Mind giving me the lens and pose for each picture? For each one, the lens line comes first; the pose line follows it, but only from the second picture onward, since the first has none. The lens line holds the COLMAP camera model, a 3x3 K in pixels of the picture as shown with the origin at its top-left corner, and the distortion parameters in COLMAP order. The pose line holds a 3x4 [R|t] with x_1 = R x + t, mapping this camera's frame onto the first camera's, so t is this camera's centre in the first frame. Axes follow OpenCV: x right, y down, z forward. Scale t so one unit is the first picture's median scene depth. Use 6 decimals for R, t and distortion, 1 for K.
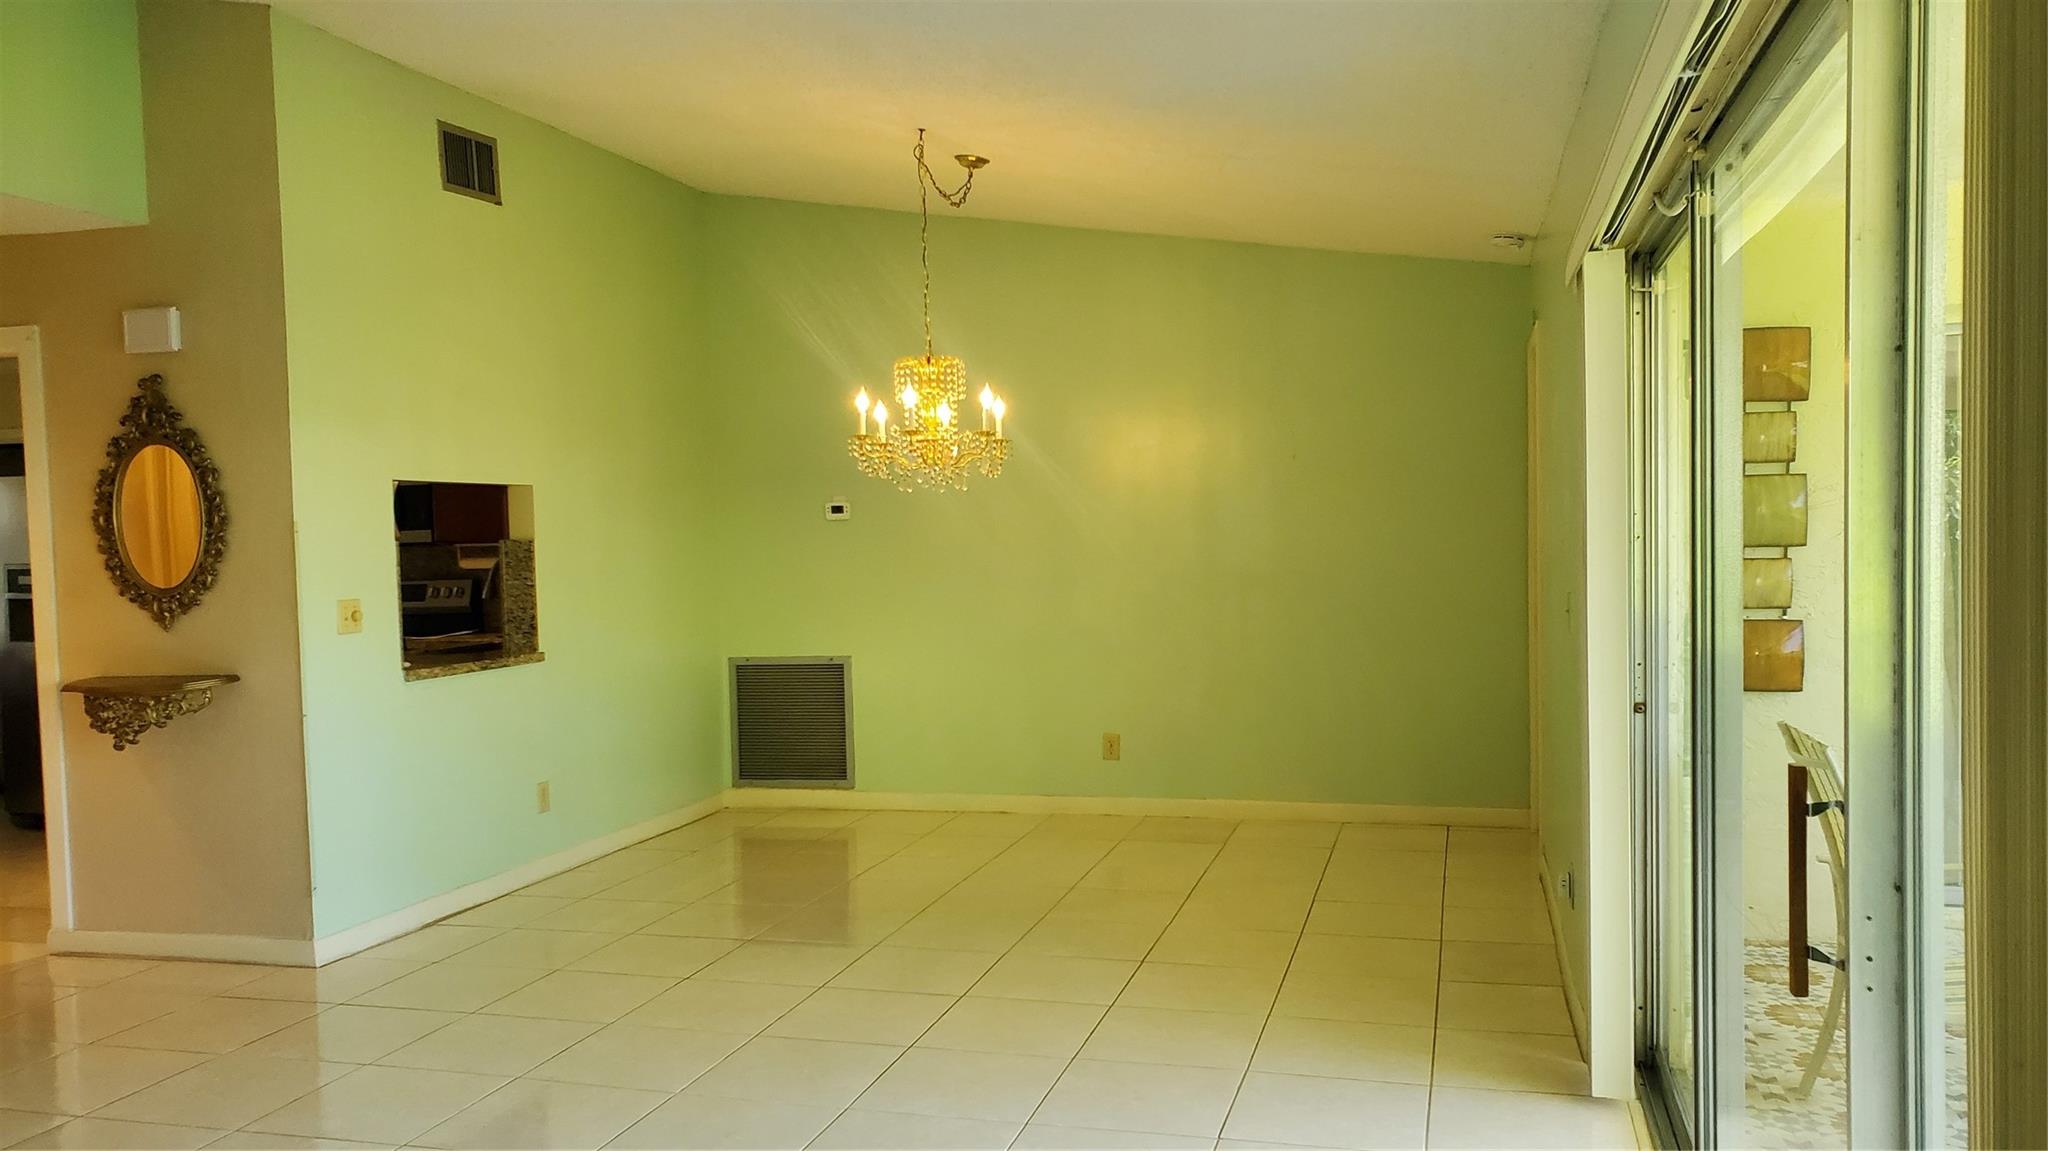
lens RADIAL K [[1577.8, 0, 1035.8], [0, 1577.8, 616.6], [0, 0, 1]] dist [0.088800, -0.137434]
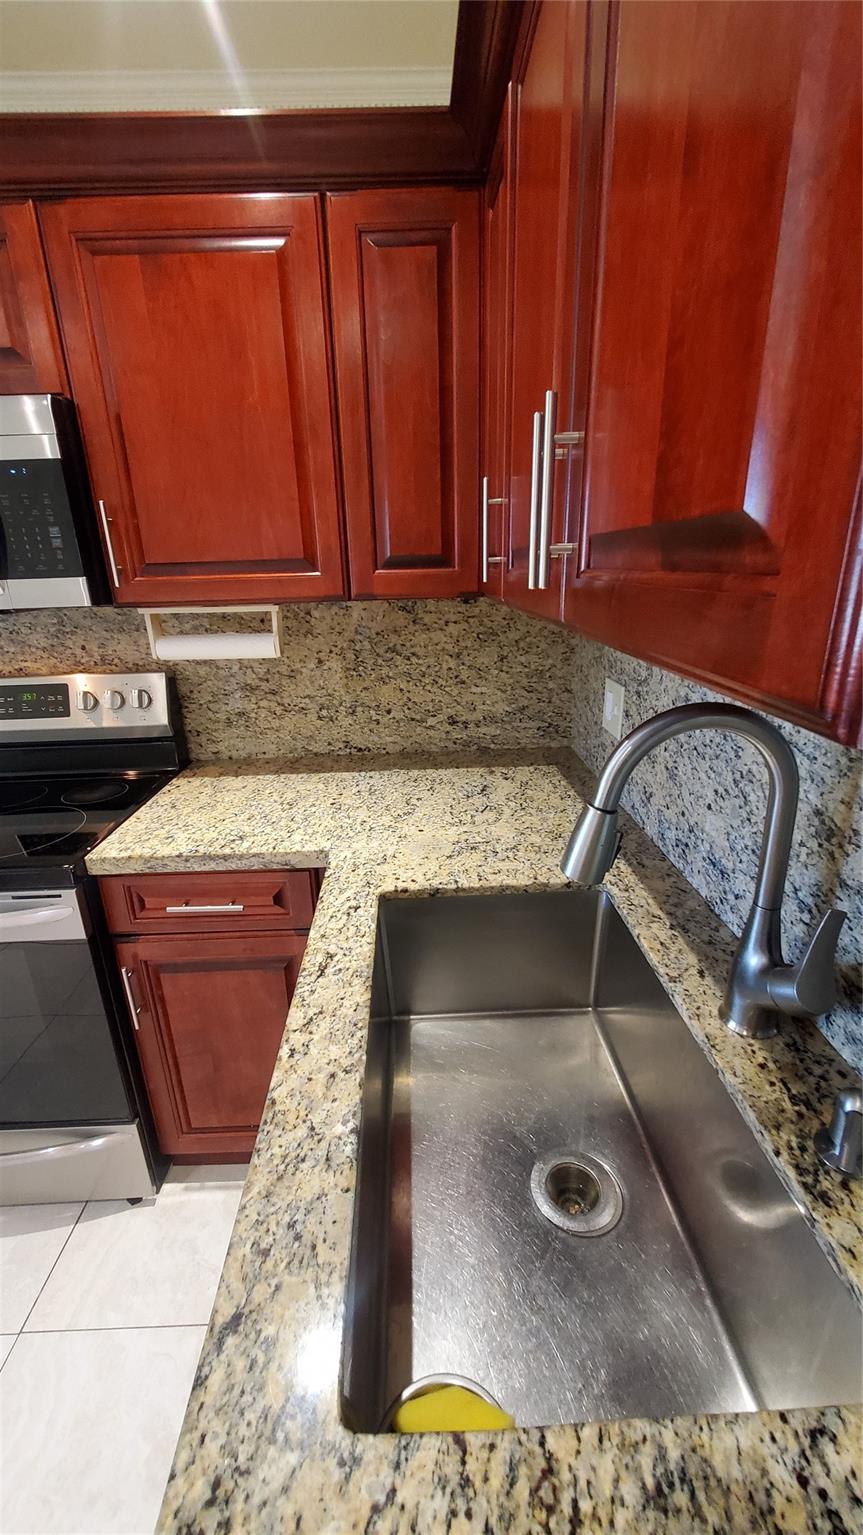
lens RADIAL K [[608.9, 0, 427.0], [0, 608.9, 769.1], [0, 0, 1]] dist [0.006251, -0.003477]
pose [[0.959015, -0.085915, 0.270015, -0.470348], [0.012681, 0.964984, 0.262003, -0.064578], [-0.283070, -0.247840, 0.926524, 1.116940]]
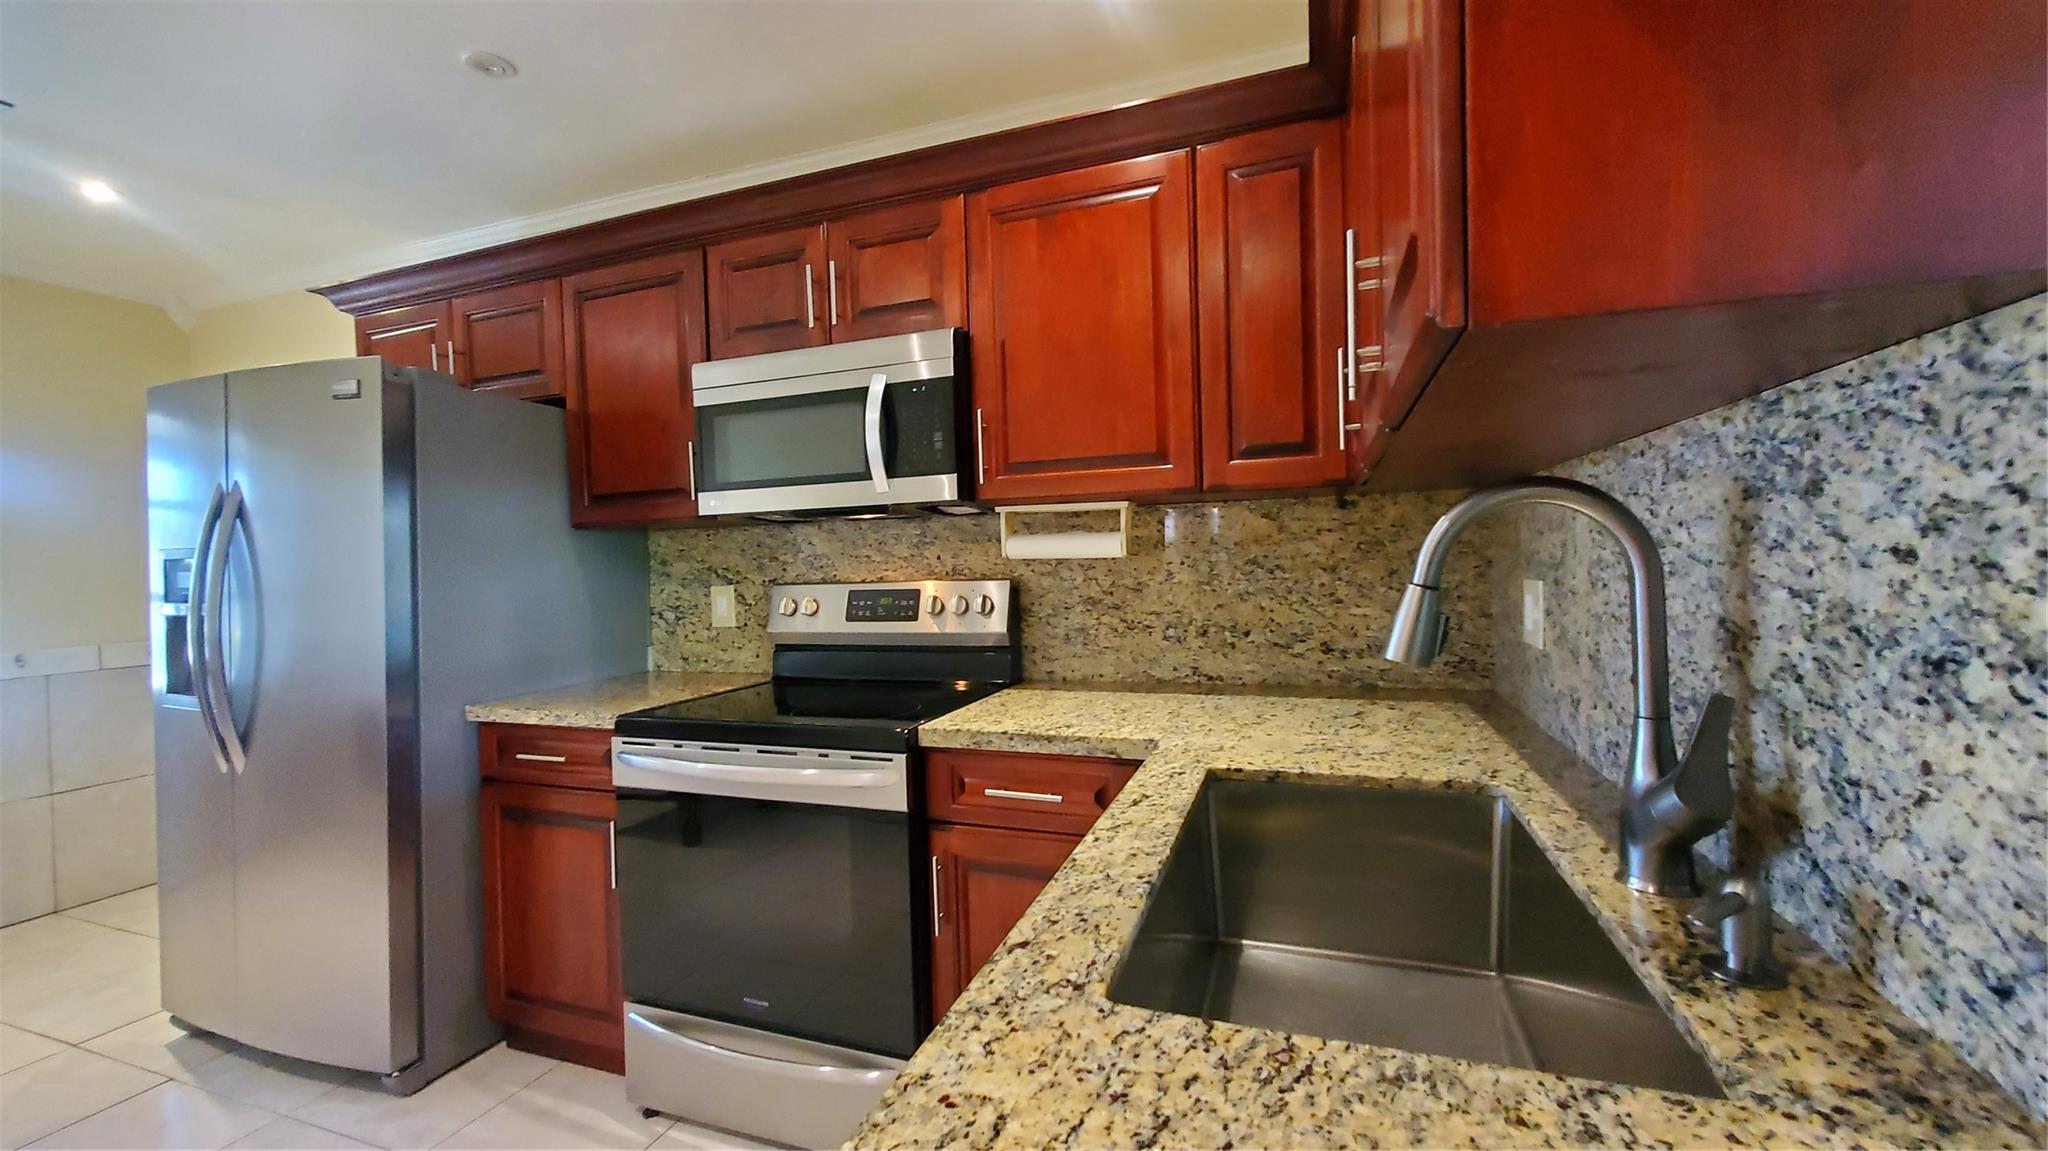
lens RADIAL K [[812.4, 0, 1023.5], [0, 812.4, 568.9], [0, 0, 1]] dist [0.006251, -0.003477]
pose [[0.996307, 0.007160, -0.085558, -0.469174], [-0.010632, 0.999135, -0.040194, -0.024352], [0.085196, 0.040956, 0.995522, 1.056588]]
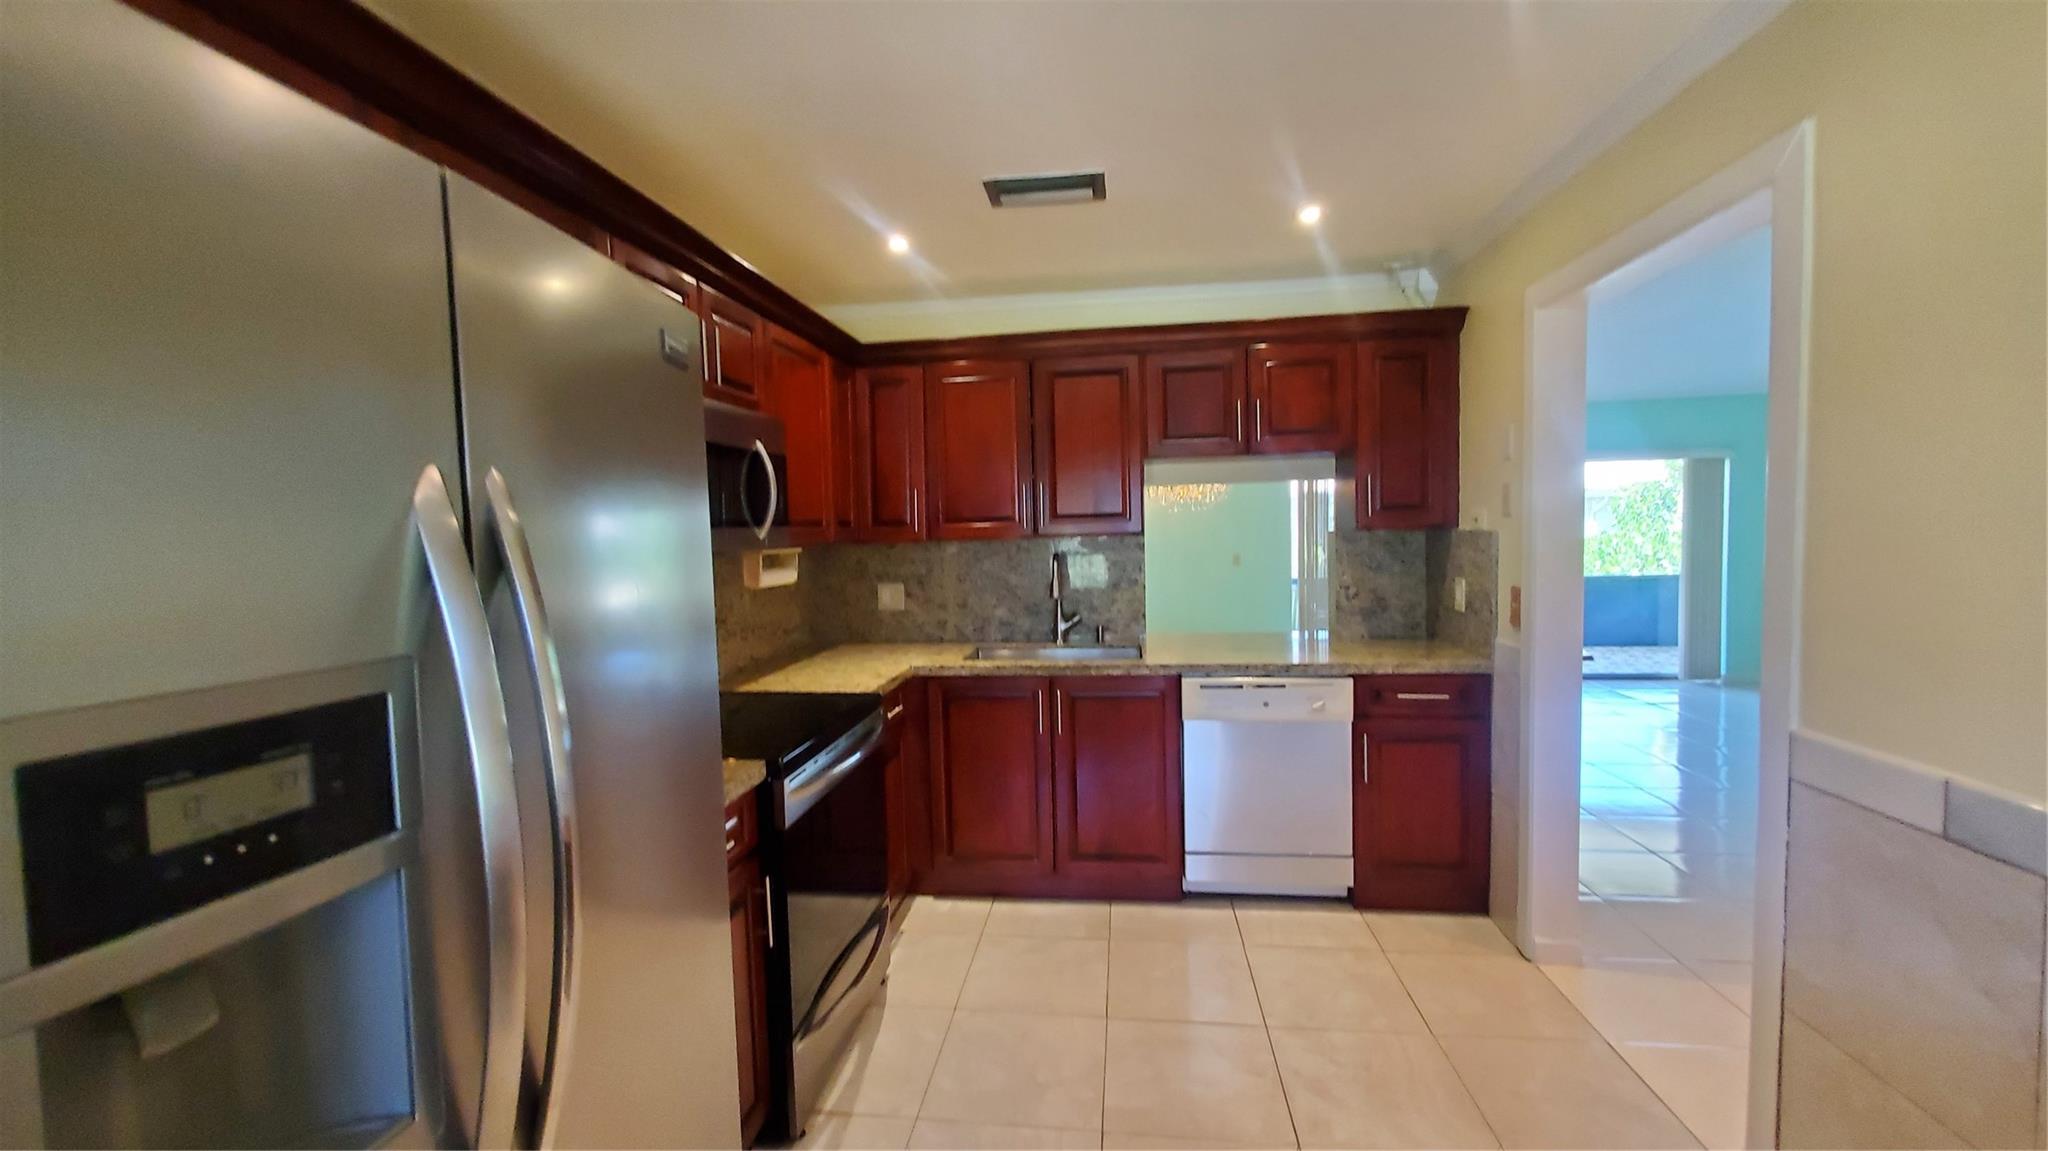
lens RADIAL K [[812.4, 0, 1013.3], [0, 812.4, 564.7], [0, 0, 1]] dist [0.006251, -0.003477]
pose [[-0.123663, -0.009675, 0.992277, -0.993536], [0.084913, 0.996182, 0.020296, -0.053129], [-0.988685, 0.086767, -0.122369, 1.312517]]
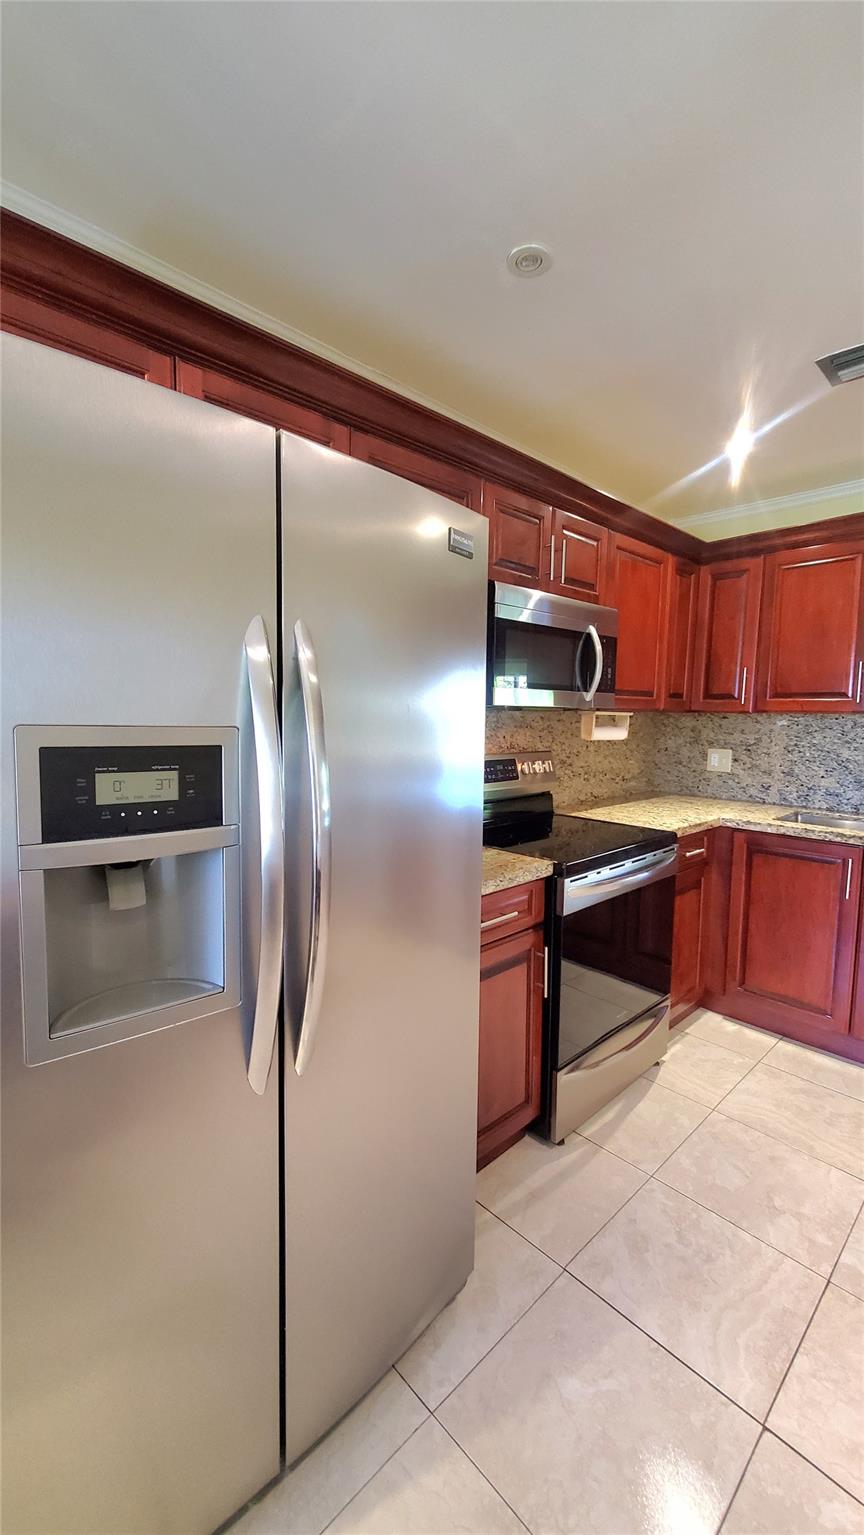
lens RADIAL K [[604.9, 0, 423.4], [0, 604.9, 768.0], [0, 0, 1]] dist [0.002140, -0.000952]
pose [[0.529214, -0.036739, 0.847693, -0.967862], [0.016050, 0.999317, 0.033291, -0.038795], [-0.848337, -0.004013, 0.529442, 1.265923]]
